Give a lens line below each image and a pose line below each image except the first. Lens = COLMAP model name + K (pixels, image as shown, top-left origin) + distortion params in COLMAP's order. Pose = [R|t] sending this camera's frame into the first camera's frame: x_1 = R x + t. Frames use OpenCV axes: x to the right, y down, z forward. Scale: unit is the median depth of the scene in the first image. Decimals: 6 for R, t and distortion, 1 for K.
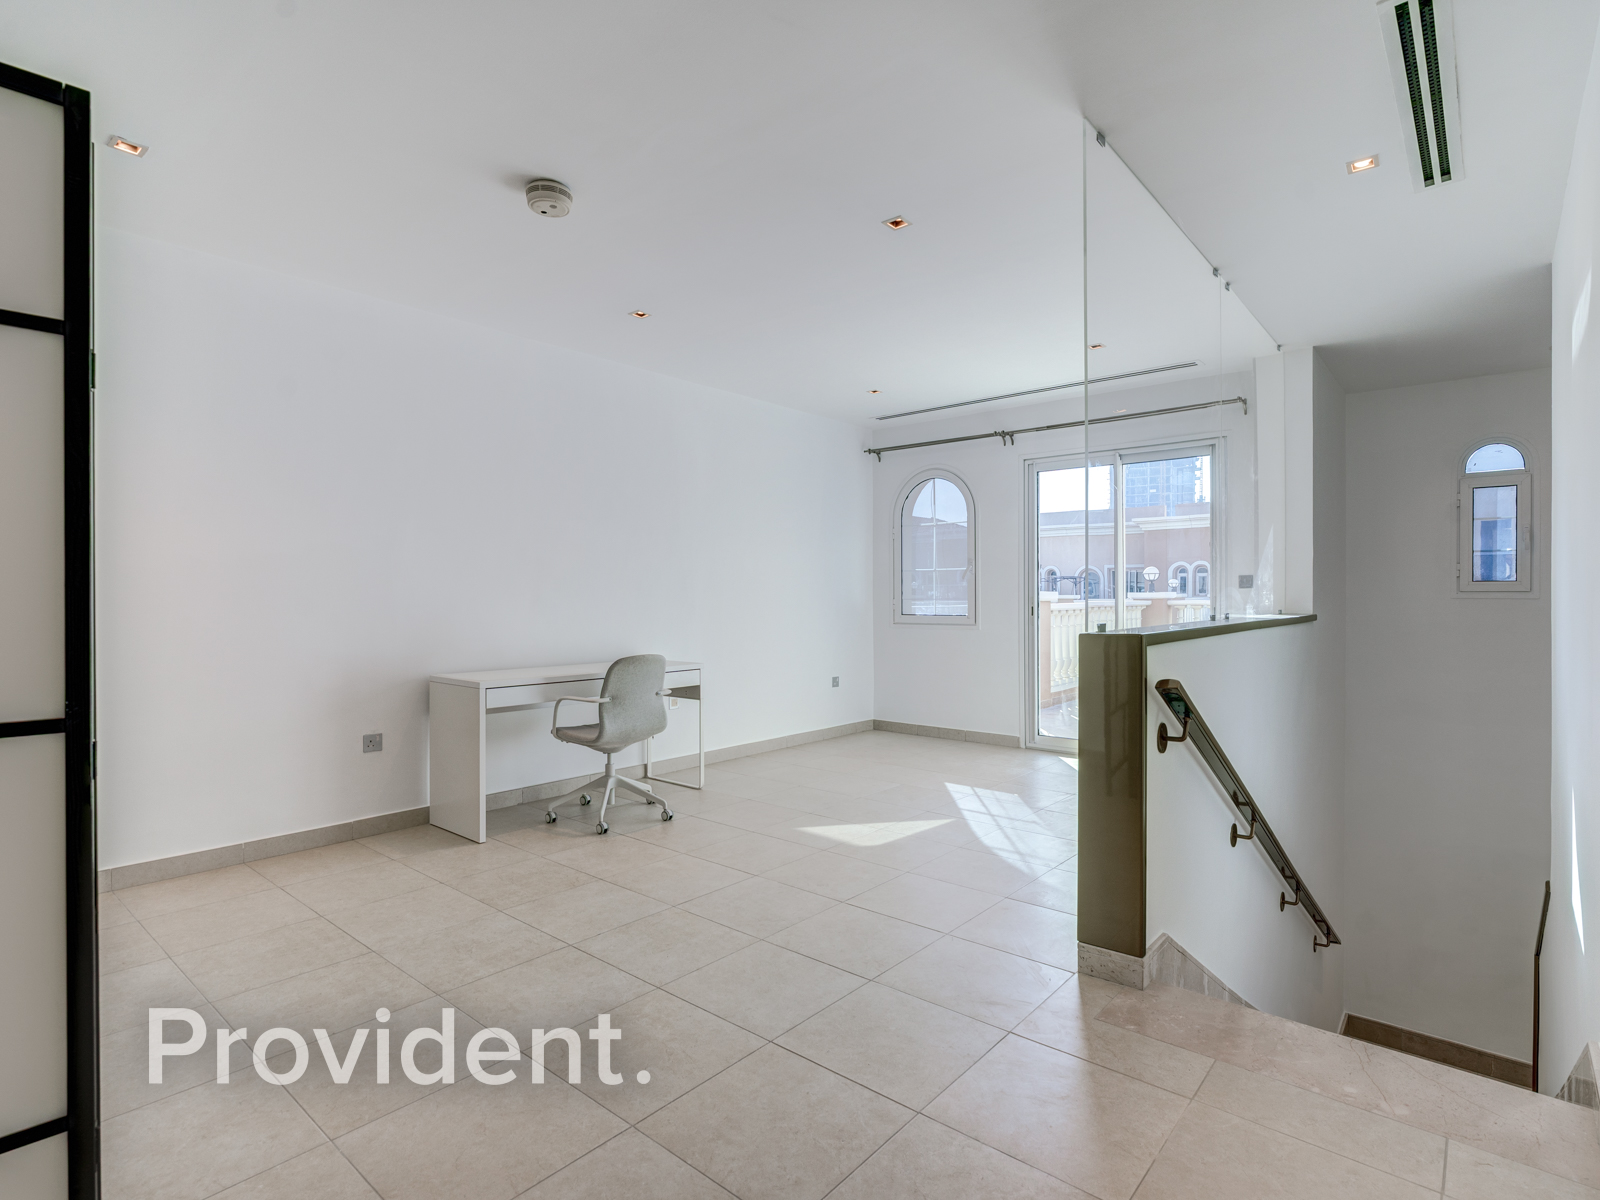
lens RADIAL K [[826.1, 0, 798.9], [0, 826.1, 599.7], [0, 0, 1]] dist [-0.011556, 0.003887]
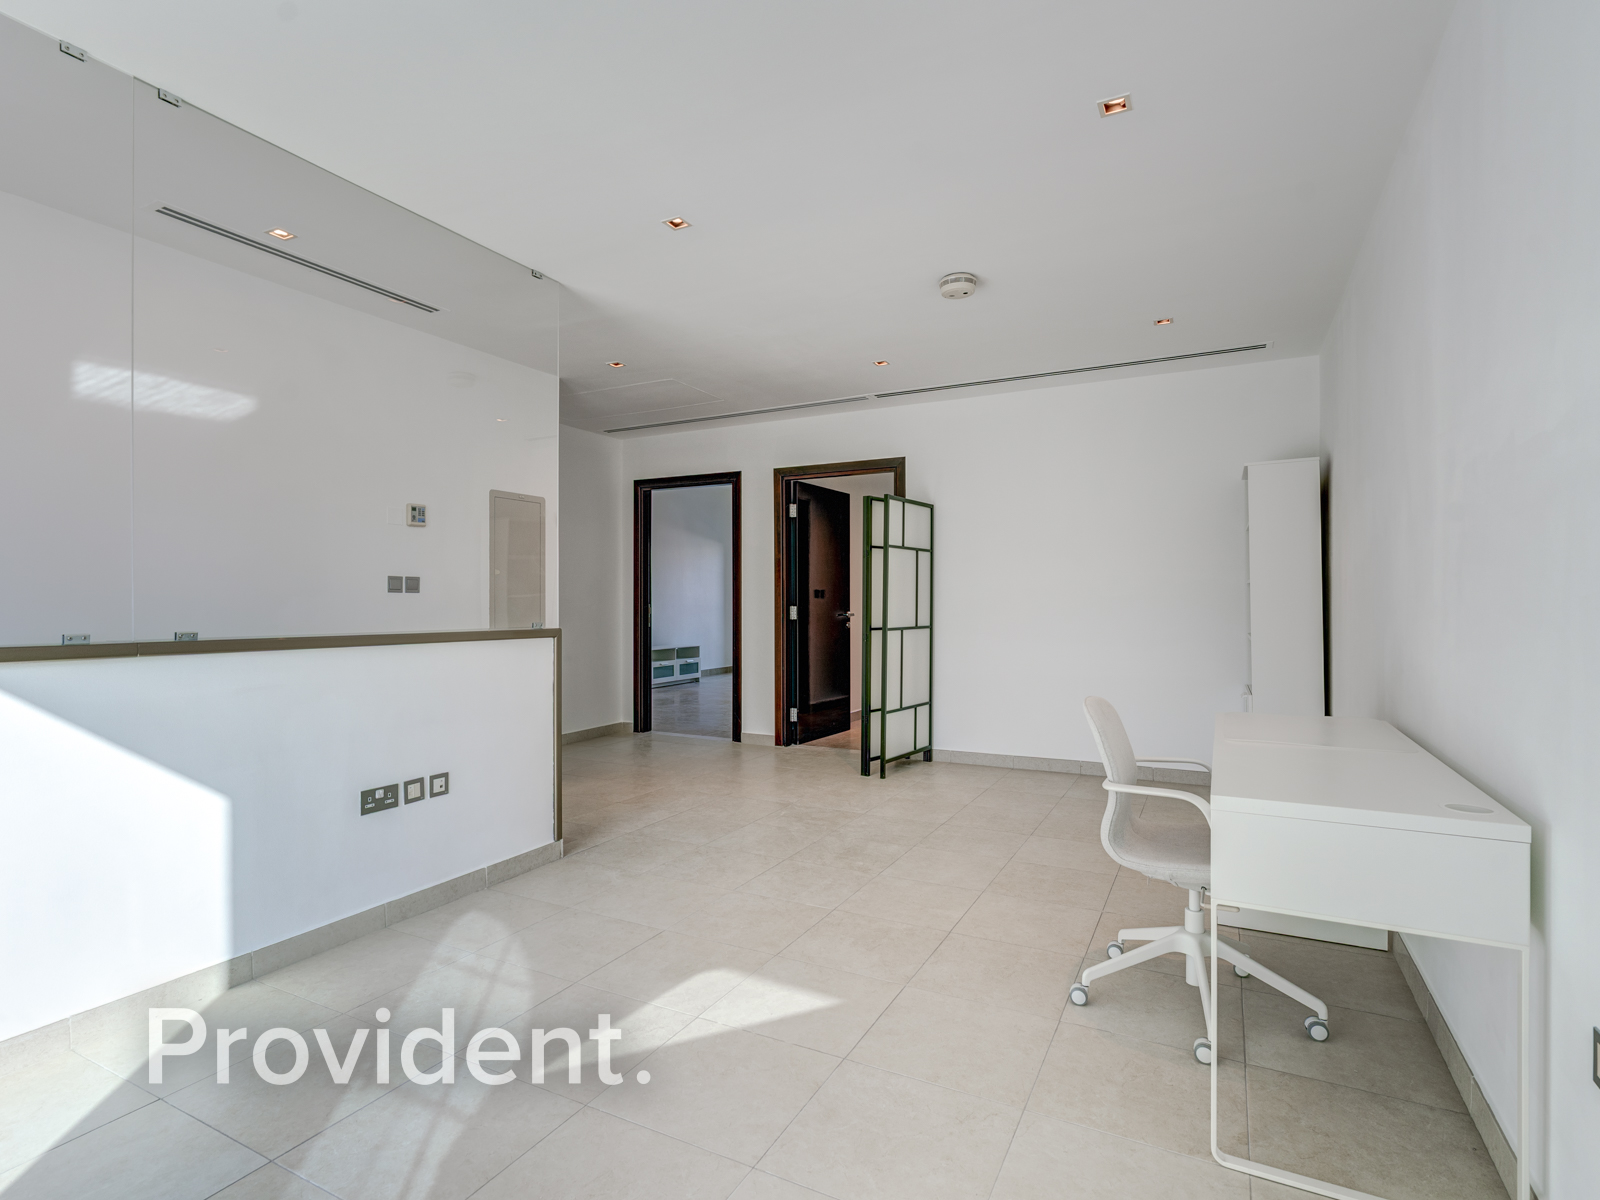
lens RADIAL K [[826.1, 0, 799.1], [0, 826.1, 597.6], [0, 0, 1]] dist [-0.011556, 0.003887]
pose [[-0.974765, 0.006786, -0.223132, 0.173621], [0.007200, 0.999974, -0.001041, -0.008417], [0.223119, -0.002621, -0.974788, 1.758679]]
